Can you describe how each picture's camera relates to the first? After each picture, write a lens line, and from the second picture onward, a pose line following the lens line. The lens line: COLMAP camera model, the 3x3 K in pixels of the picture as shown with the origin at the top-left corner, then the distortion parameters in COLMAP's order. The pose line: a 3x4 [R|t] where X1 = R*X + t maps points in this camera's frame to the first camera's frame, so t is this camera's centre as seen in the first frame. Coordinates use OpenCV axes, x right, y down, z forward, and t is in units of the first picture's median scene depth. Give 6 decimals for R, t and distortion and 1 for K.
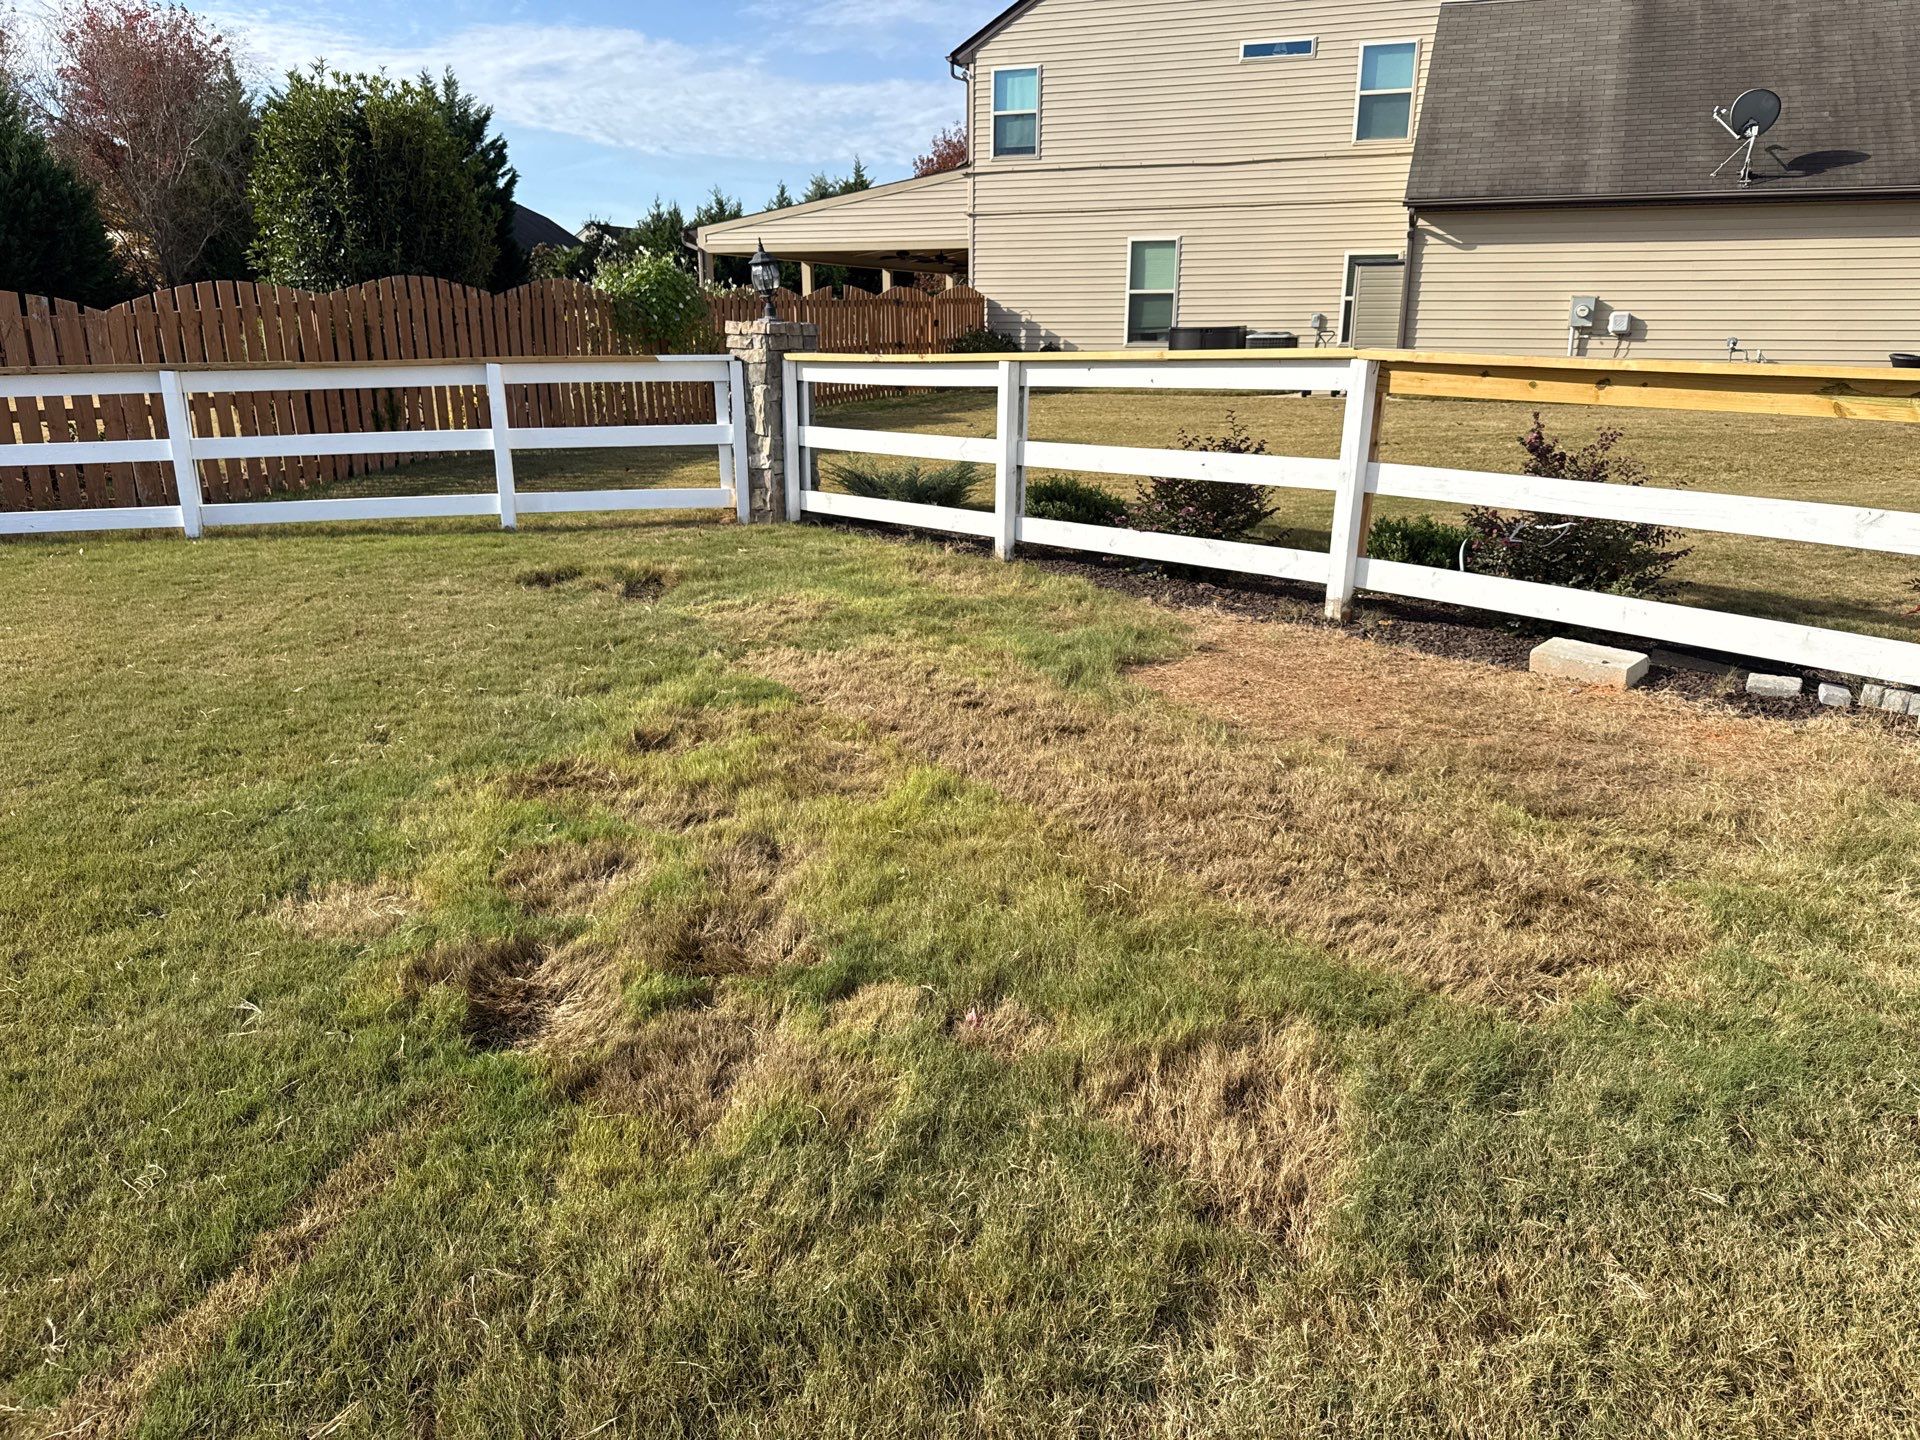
lens RADIAL K [[1364.0, 0, 955.5], [0, 1364.0, 715.2], [0, 0, 1]] dist [0.081461, -0.116539]
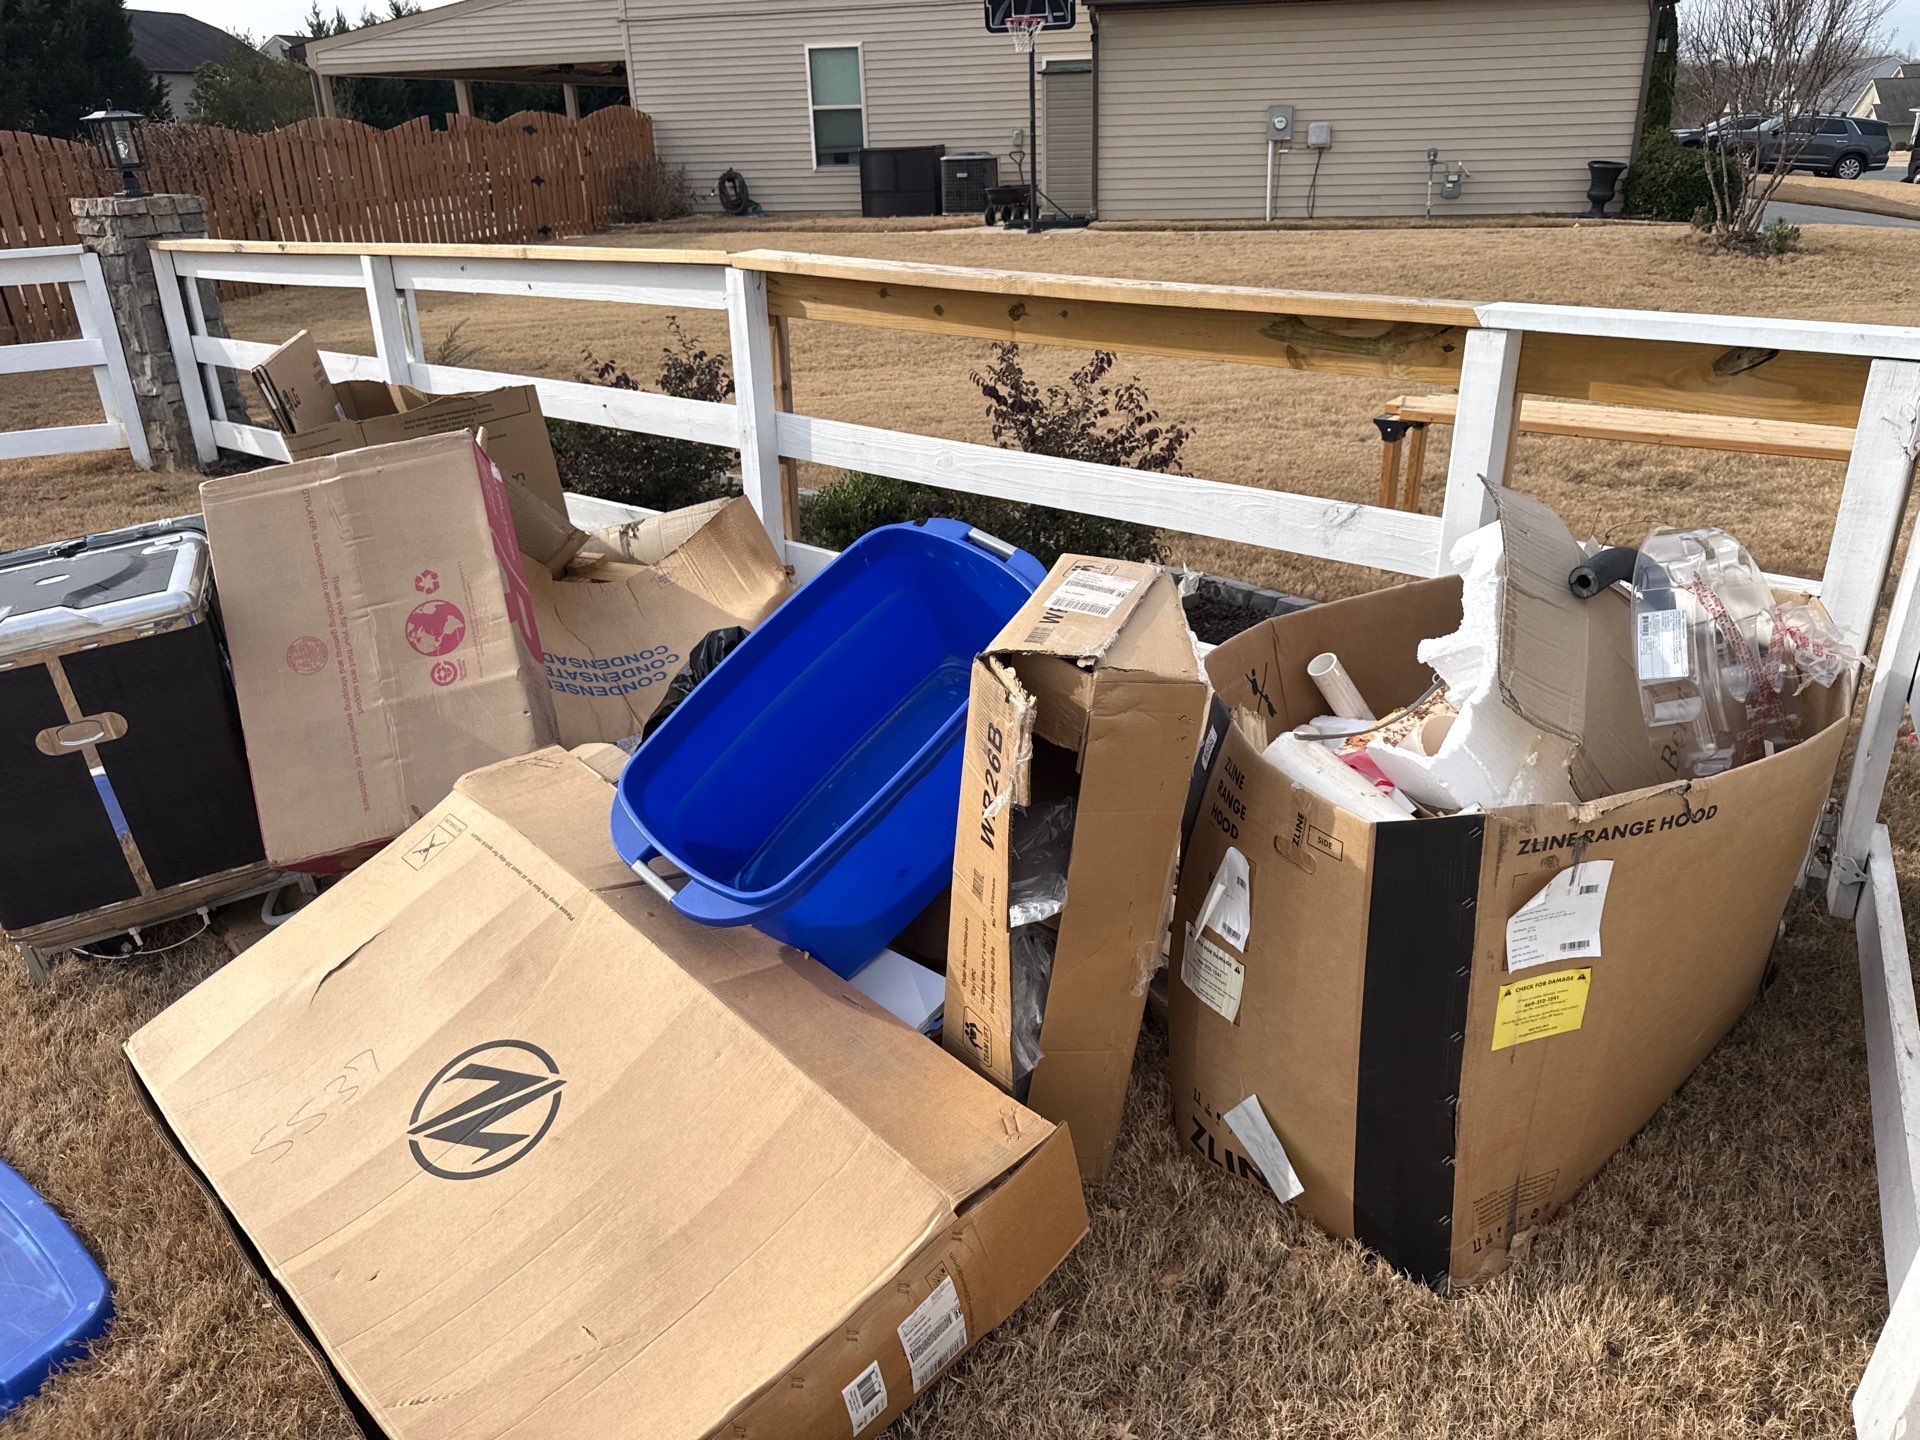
lens RADIAL K [[1366.0, 0, 959.9], [0, 1366.0, 719.2], [0, 0, 1]] dist [-0.000062, -0.006797]
pose [[0.988927, -0.084767, 0.121811, 0.195465], [0.068069, 0.988471, 0.135246, -0.074965], [-0.131871, -0.125457, 0.983296, 0.175646]]
